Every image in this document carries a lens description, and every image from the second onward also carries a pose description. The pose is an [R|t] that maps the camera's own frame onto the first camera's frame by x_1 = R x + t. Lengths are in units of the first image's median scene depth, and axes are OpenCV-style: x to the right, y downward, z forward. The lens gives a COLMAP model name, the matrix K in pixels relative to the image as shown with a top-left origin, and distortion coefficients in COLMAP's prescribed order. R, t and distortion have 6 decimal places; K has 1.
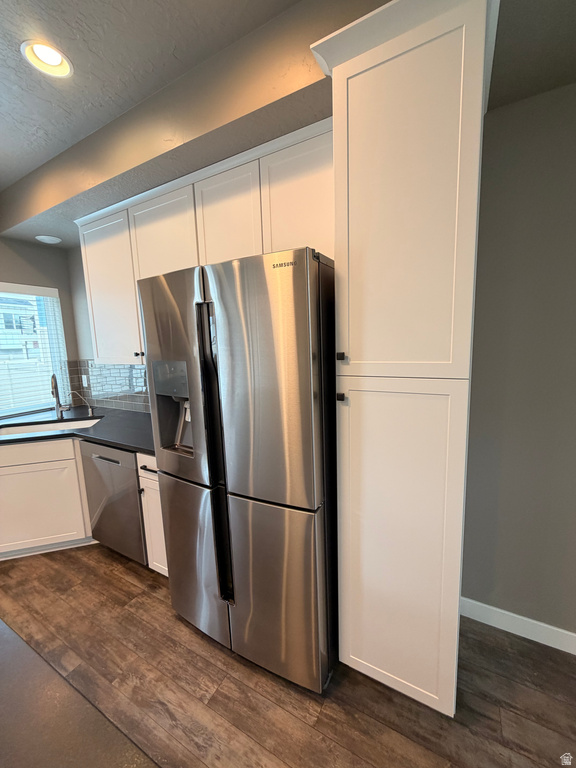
lens RADIAL K [[304.9, 0, 287.4], [0, 304.9, 382.3], [0, 0, 1]] dist [-0.001446, 0.000583]
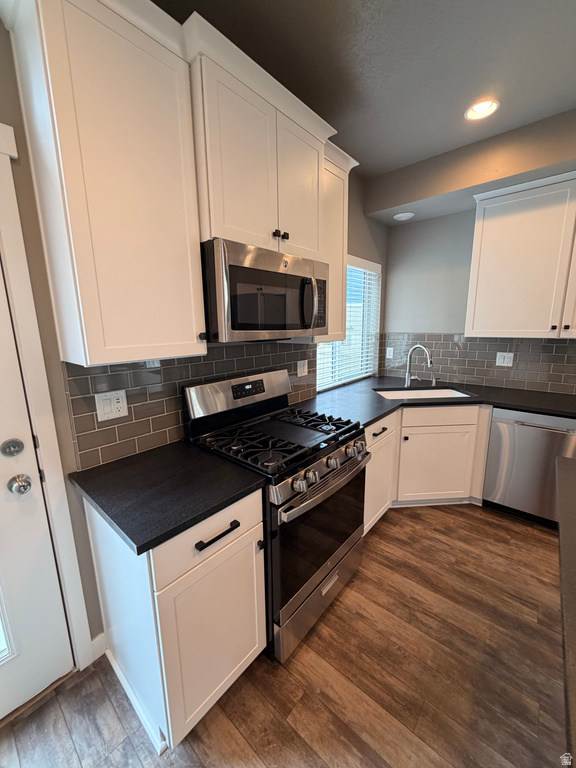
lens RADIAL K [[304.9, 0, 288.8], [0, 304.9, 381.5], [0, 0, 1]] dist [-0.001446, 0.000583]
pose [[0.979916, 0.056391, -0.191272, -1.389133], [-0.044889, 0.996943, 0.063943, 0.074331], [0.194293, -0.054072, 0.979452, -0.206772]]
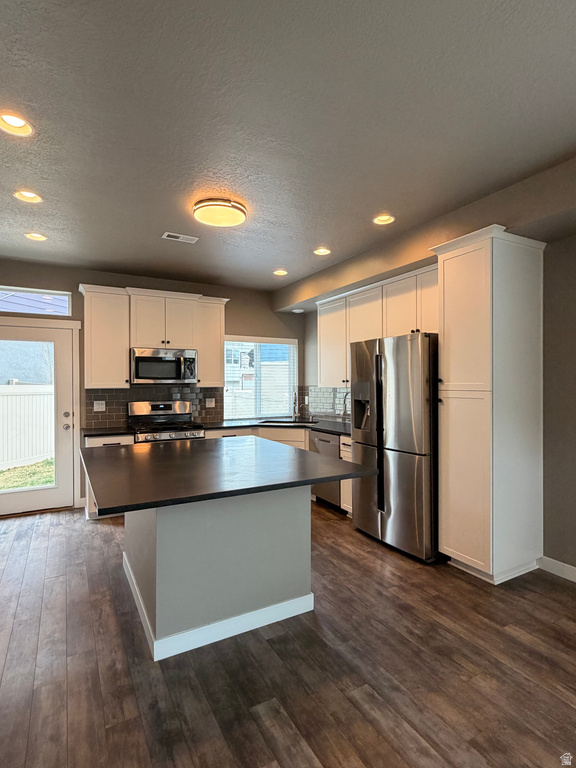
lens RADIAL K [[401.4, 0, 289.5], [0, 401.4, 384.0], [0, 0, 1]] dist [0.006564, -0.002638]
pose [[0.848645, 0.031217, -0.528040, 0.472498], [-0.094442, 0.991159, -0.093186, 0.181475], [0.520463, 0.128951, 0.844091, -1.153257]]
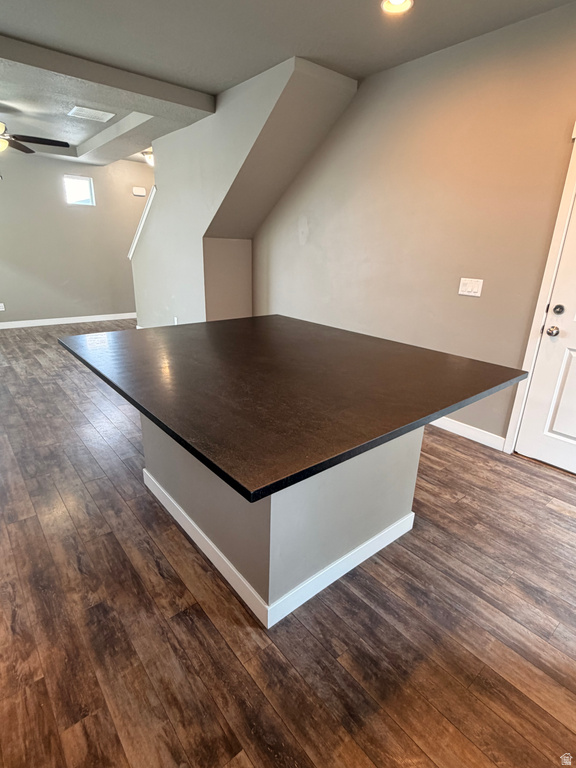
lens RADIAL K [[401.4, 0, 290.5], [0, 401.4, 383.1], [0, 0, 1]] dist [0.006564, -0.002638]
pose [[-0.932471, -0.109825, 0.344145, -1.069274], [0.049407, 0.904942, 0.422658, -0.046594], [-0.357850, 0.411119, -0.838406, 0.998980]]
